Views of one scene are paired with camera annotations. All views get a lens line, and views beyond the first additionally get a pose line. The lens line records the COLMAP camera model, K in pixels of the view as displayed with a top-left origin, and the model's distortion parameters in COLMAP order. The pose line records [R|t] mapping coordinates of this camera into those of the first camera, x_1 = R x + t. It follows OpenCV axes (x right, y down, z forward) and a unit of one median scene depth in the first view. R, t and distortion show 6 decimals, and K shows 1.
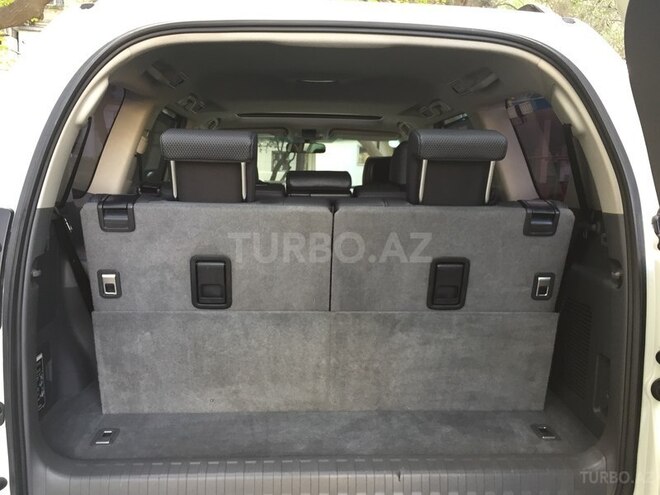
lens RADIAL K [[568.6, 0, 330.7], [0, 568.6, 249.0], [0, 0, 1]] dist [0.081359, -0.000220]
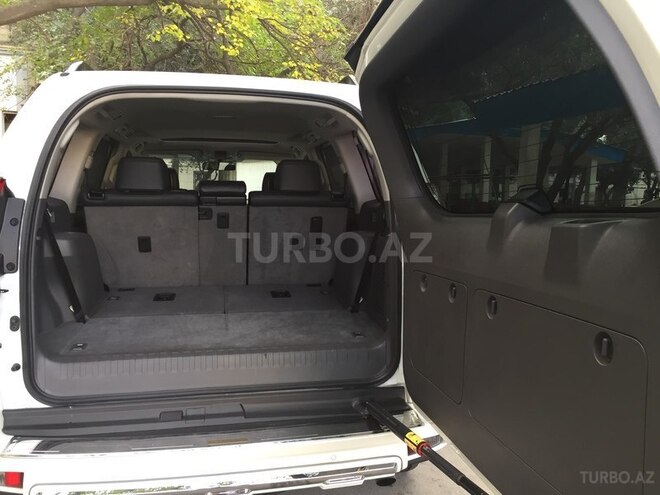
lens RADIAL K [[568.6, 0, 329.5], [0, 568.6, 244.6], [0, 0, 1]] dist [0.081359, -0.000220]
pose [[0.991612, -0.019041, 0.127839, 0.059190], [0.024530, 0.998837, -0.041497, 0.087761], [-0.126900, 0.044285, 0.990926, -0.433646]]
